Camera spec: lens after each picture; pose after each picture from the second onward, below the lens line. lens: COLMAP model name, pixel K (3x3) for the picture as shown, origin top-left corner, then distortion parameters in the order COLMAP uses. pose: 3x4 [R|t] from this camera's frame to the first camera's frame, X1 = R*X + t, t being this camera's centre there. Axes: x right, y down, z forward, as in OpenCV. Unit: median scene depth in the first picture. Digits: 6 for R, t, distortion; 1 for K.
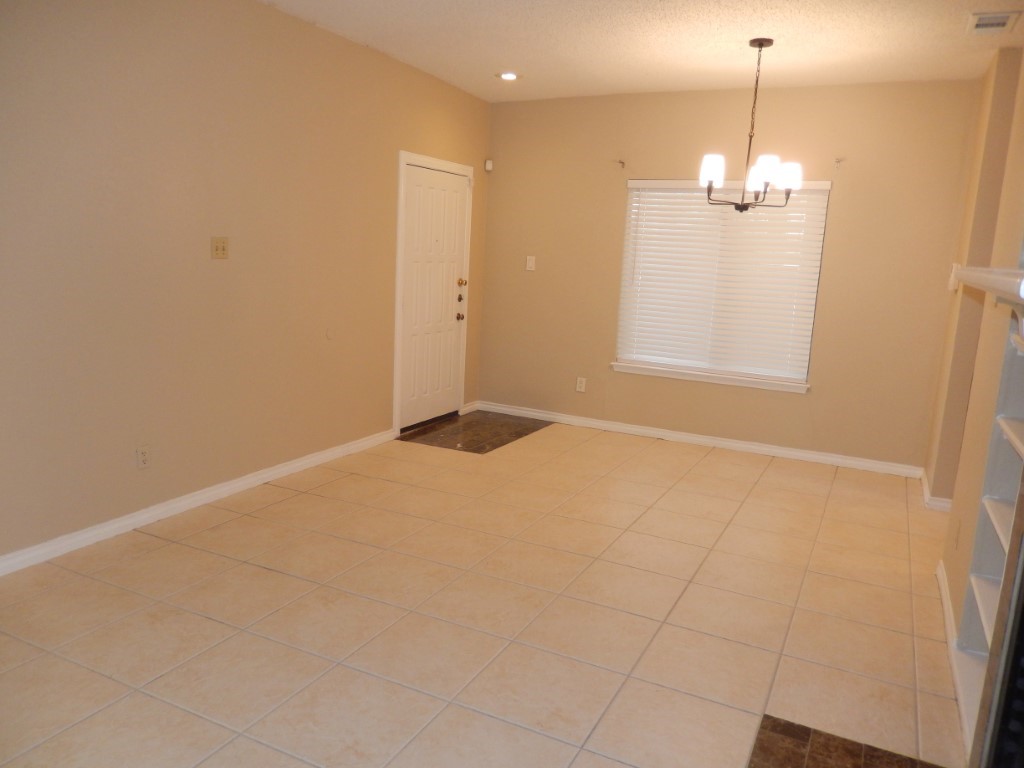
lens RADIAL K [[769.7, 0, 504.7], [0, 769.7, 383.5], [0, 0, 1]] dist [-0.002901, -0.001649]
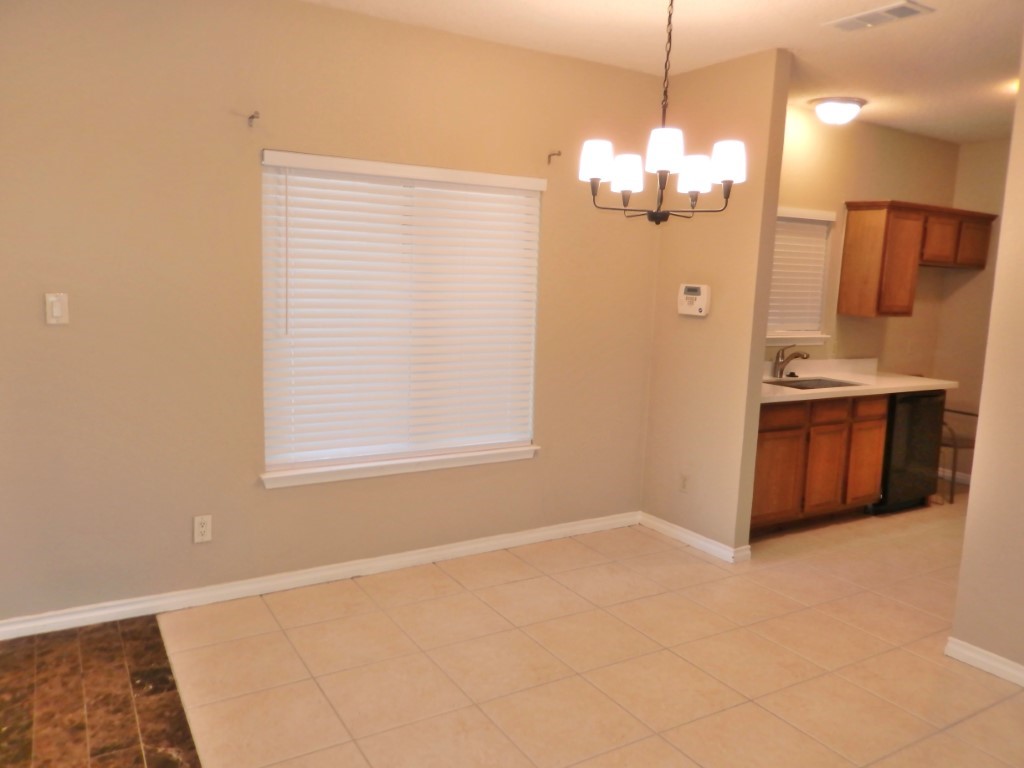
lens RADIAL K [[769.7, 0, 508.1], [0, 769.7, 381.7], [0, 0, 1]] dist [-0.002901, -0.001649]
pose [[0.533819, -0.150012, 0.832186, -0.232186], [0.142947, 0.985983, 0.086041, -0.123172], [-0.833428, 0.073028, 0.547781, 0.563419]]
